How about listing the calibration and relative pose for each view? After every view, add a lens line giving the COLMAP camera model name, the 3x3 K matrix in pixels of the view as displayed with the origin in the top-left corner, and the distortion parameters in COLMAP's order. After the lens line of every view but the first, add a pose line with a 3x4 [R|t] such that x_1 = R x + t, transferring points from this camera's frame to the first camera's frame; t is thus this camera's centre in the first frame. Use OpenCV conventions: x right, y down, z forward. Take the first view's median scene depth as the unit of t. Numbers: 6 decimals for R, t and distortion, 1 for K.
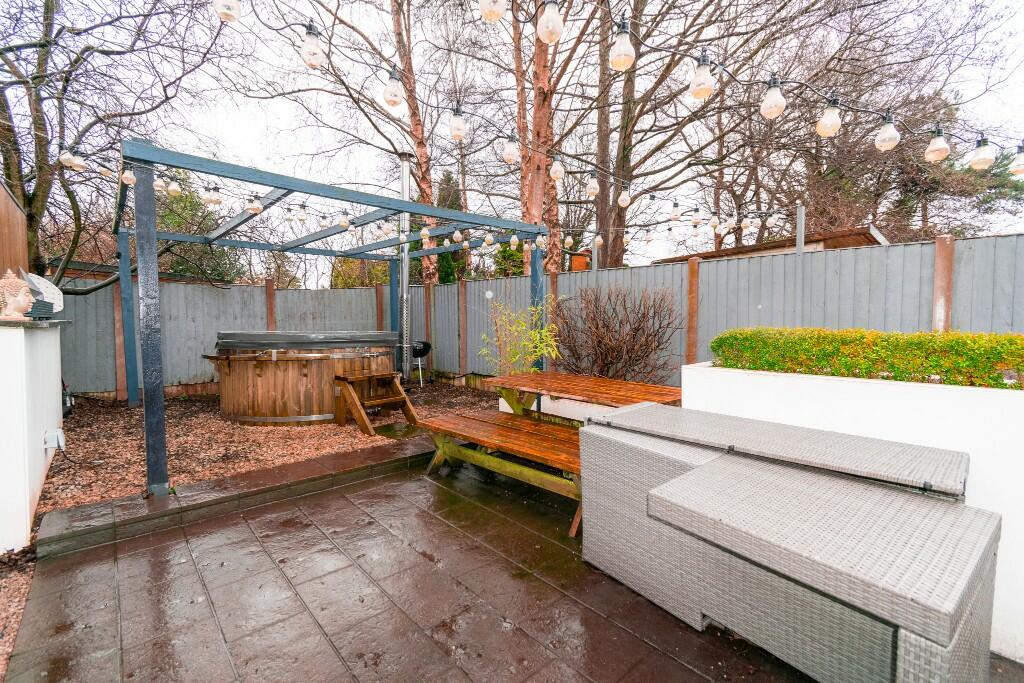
lens RADIAL K [[451.8, 0, 512.3], [0, 451.8, 343.5], [0, 0, 1]] dist [0.000501, 0.000416]
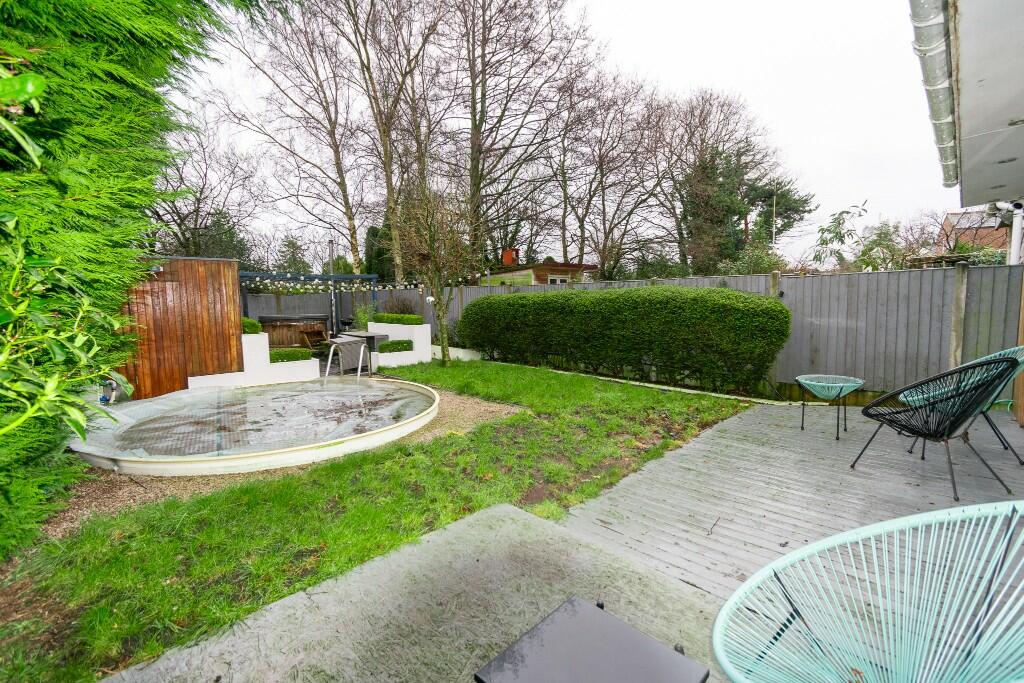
lens RADIAL K [[451.8, 0, 511.7], [0, 451.8, 340.2], [0, 0, 1]] dist [0.000501, 0.000416]
pose [[0.999591, -0.014536, -0.024646, 0.989457], [0.015379, 0.999290, 0.034382, 0.053725], [0.024129, -0.034747, 0.999105, -1.777734]]
